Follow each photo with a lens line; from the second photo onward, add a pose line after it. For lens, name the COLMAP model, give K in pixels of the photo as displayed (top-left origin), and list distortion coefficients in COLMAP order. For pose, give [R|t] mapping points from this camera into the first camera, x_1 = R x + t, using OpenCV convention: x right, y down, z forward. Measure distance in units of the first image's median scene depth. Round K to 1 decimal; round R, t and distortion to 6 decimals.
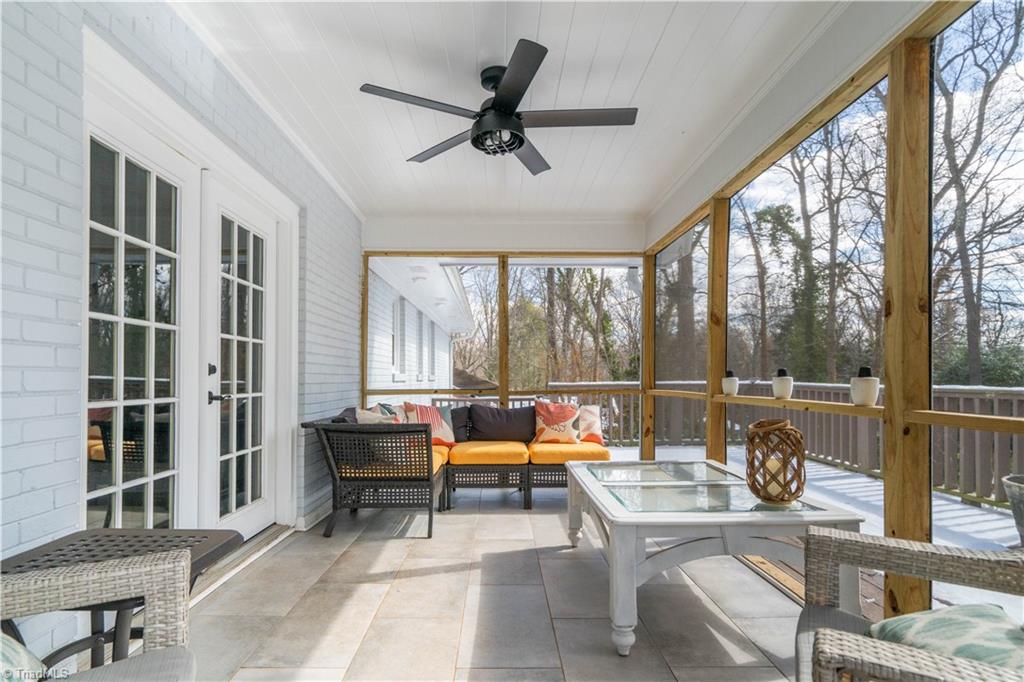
lens RADIAL K [[537.2, 0, 511.8], [0, 537.2, 373.6], [0, 0, 1]] dist [-0.001264, -0.000030]
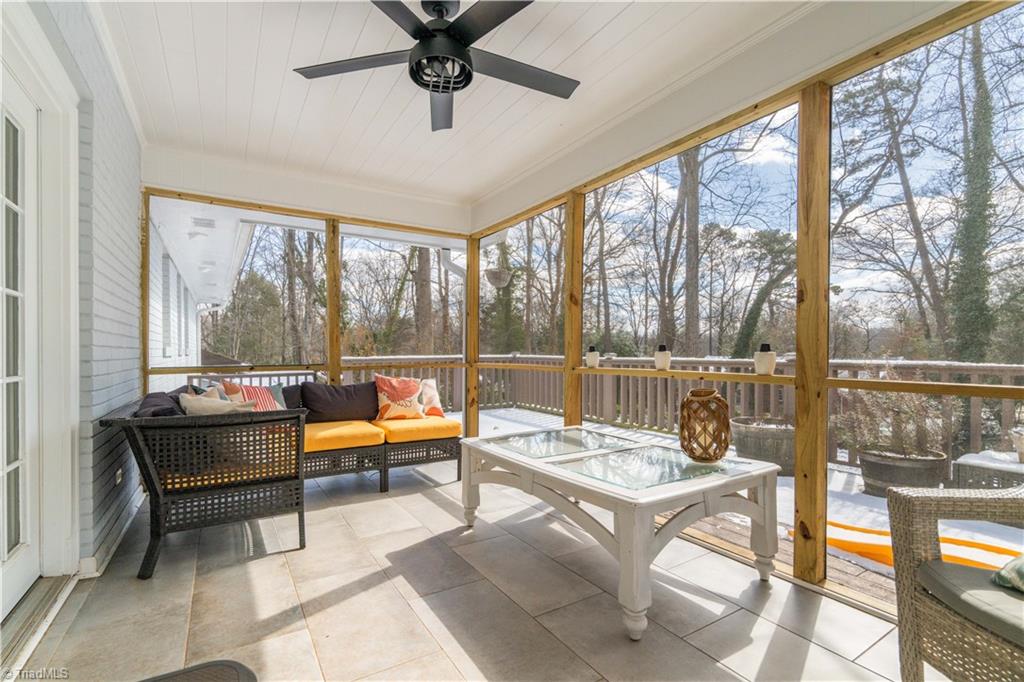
lens RADIAL K [[465.2, 0, 511.2], [0, 465.2, 356.0], [0, 0, 1]] dist [-0.000051, 0.000138]
pose [[0.861316, -0.004544, 0.508049, -0.230669], [-0.003750, 0.999876, 0.015301, 0.001586], [-0.508055, -0.015084, 0.861192, 0.227099]]
